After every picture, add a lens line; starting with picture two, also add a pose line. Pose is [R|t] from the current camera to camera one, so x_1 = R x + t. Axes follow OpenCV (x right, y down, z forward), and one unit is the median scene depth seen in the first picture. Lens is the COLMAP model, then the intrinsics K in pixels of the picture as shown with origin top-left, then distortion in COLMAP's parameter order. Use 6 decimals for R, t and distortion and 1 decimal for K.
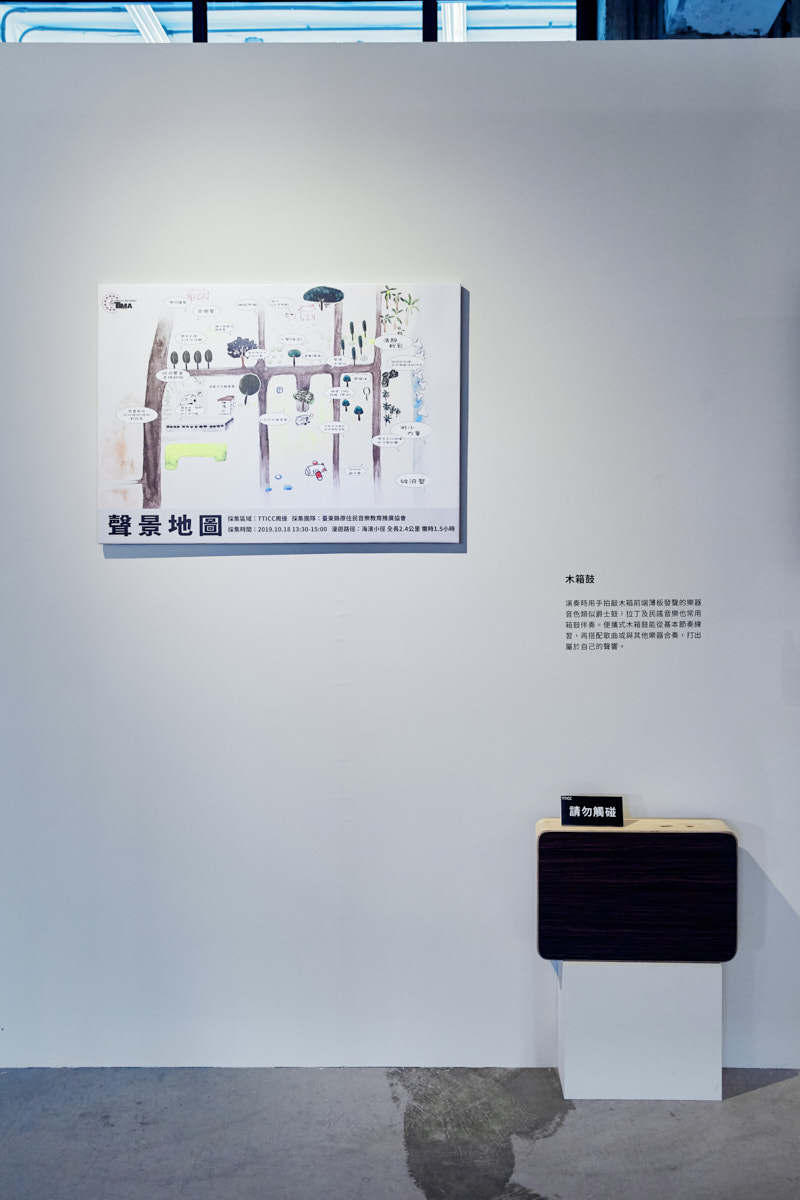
lens RADIAL K [[1205.6, 0, 397.6], [0, 1205.6, 601.9], [0, 0, 1]] dist [0.016214, 0.000000]
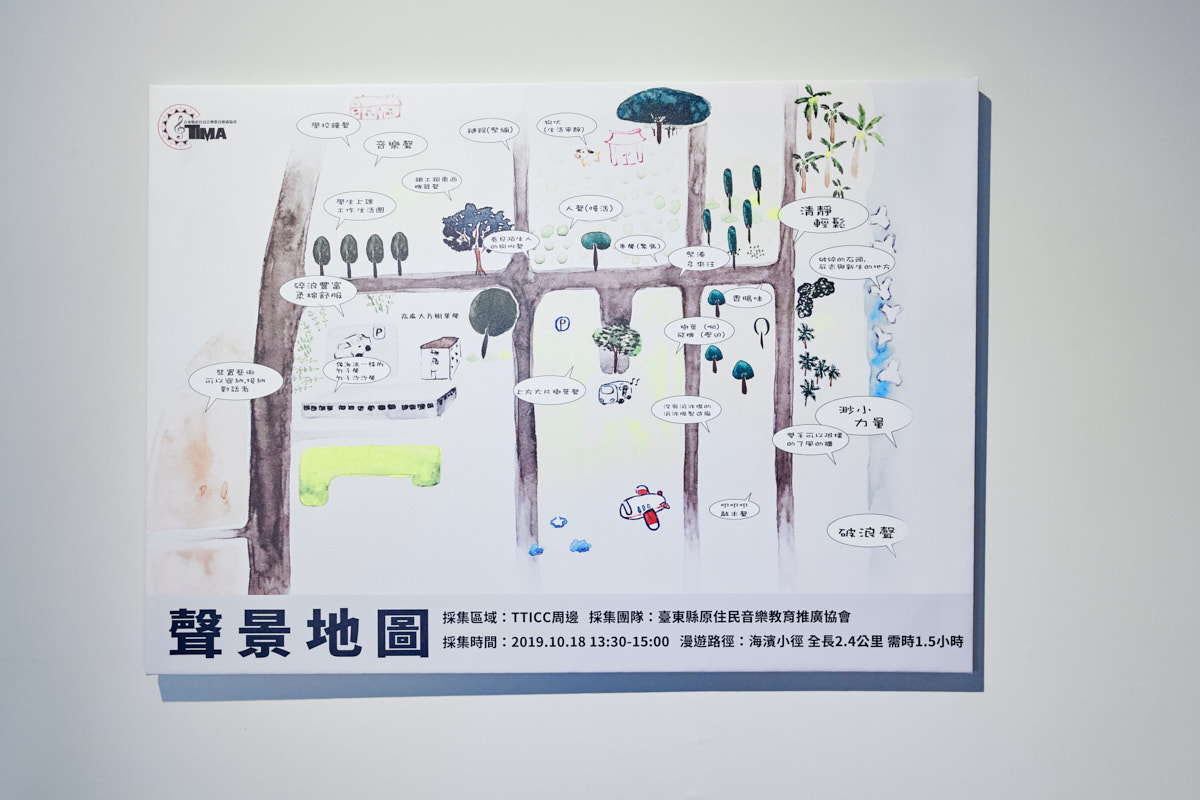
lens RADIAL K [[1110.8, 0, 602.3], [0, 1110.8, 397.9], [0, 0, 1]] dist [0.001779, 0.000000]
pose [[0.999982, 0.000356, -0.006067, -0.080722], [-0.000471, 0.999820, -0.018970, -0.141143], [0.006059, 0.018973, 0.999802, 0.598078]]
